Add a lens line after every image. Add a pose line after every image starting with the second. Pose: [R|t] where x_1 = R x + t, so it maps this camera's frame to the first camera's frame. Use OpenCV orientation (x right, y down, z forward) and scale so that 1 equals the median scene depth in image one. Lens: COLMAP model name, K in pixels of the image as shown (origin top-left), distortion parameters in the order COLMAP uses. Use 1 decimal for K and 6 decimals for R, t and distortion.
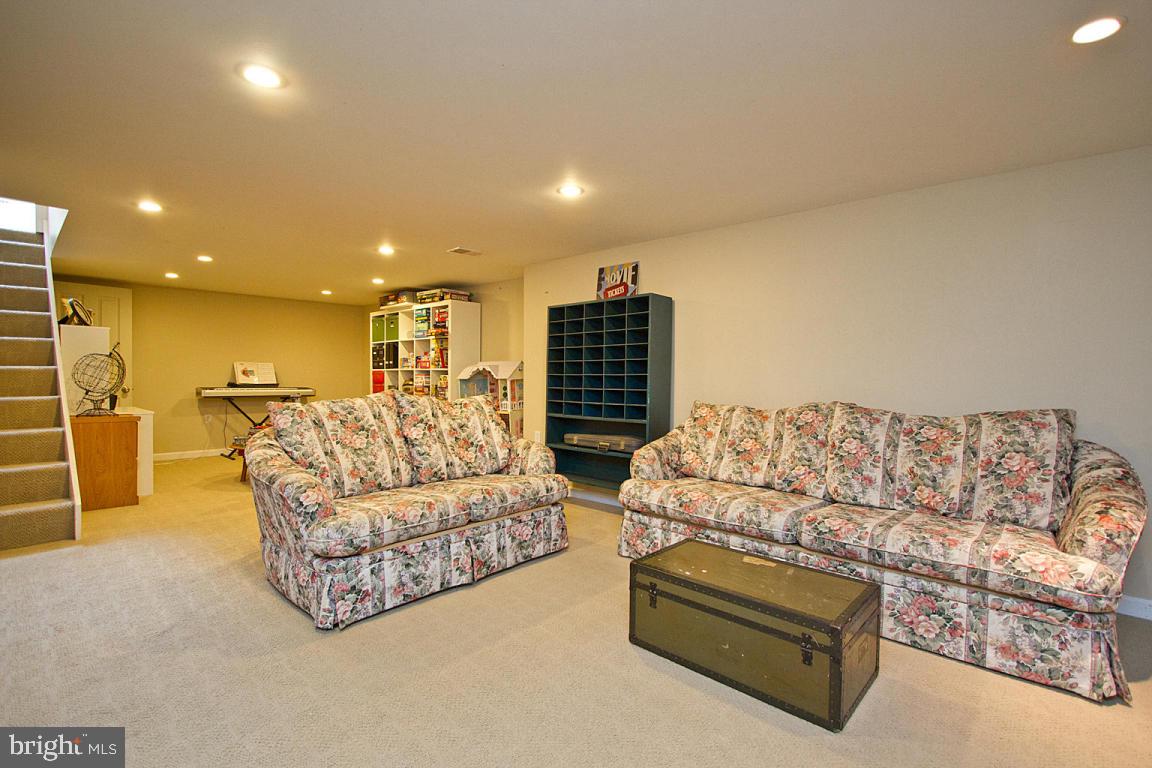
lens RADIAL K [[536.2, 0, 575.9], [0, 536.2, 384.1], [0, 0, 1]] dist [-0.014311, -0.001099]
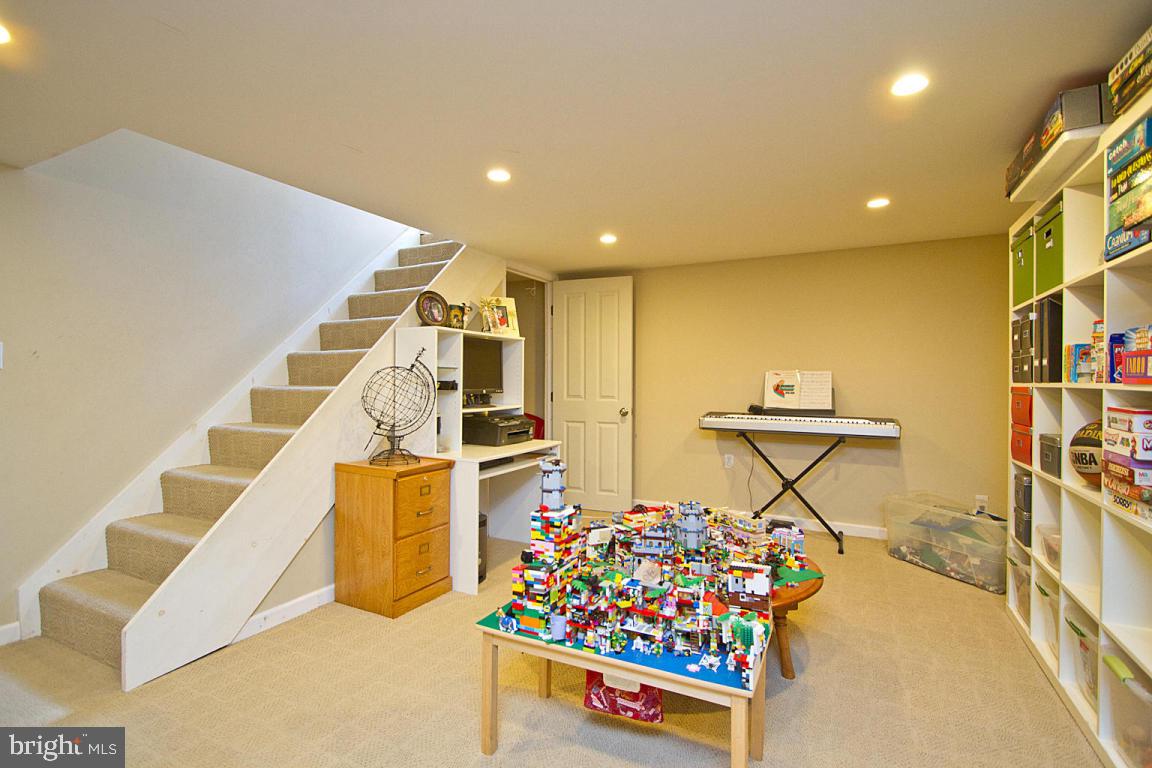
lens RADIAL K [[536.2, 0, 582.3], [0, 536.2, 385.1], [0, 0, 1]] dist [-0.014311, -0.001099]
pose [[0.271534, 0.003544, -0.962422, -0.273735], [-0.013001, 0.999915, 0.000014, -0.053294], [0.962341, 0.012509, 0.271557, 1.476286]]
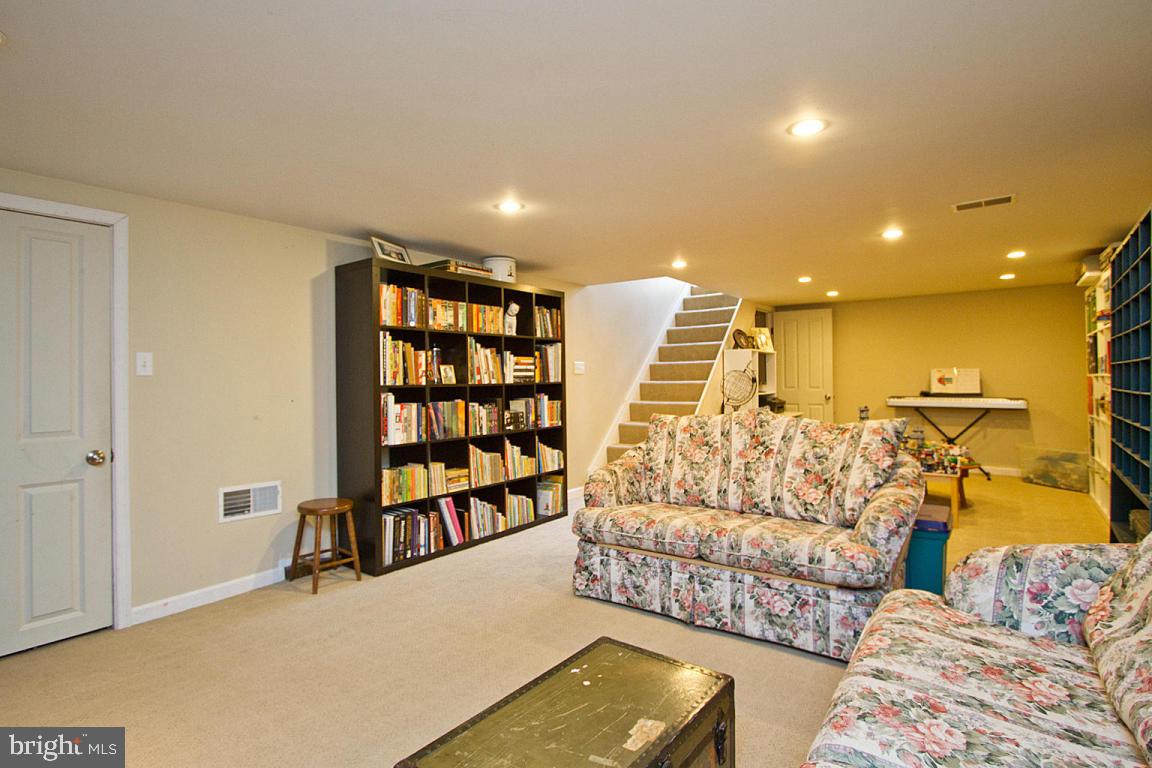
lens RADIAL K [[574.8, 0, 541.4], [0, 574.8, 374.5], [0, 0, 1]] dist [-0.021955, -0.001406]
pose [[0.066352, -0.017569, -0.997642, 0.679182], [-0.002644, 0.999838, -0.017784, -0.029789], [0.997793, 0.003818, 0.066295, 0.608227]]
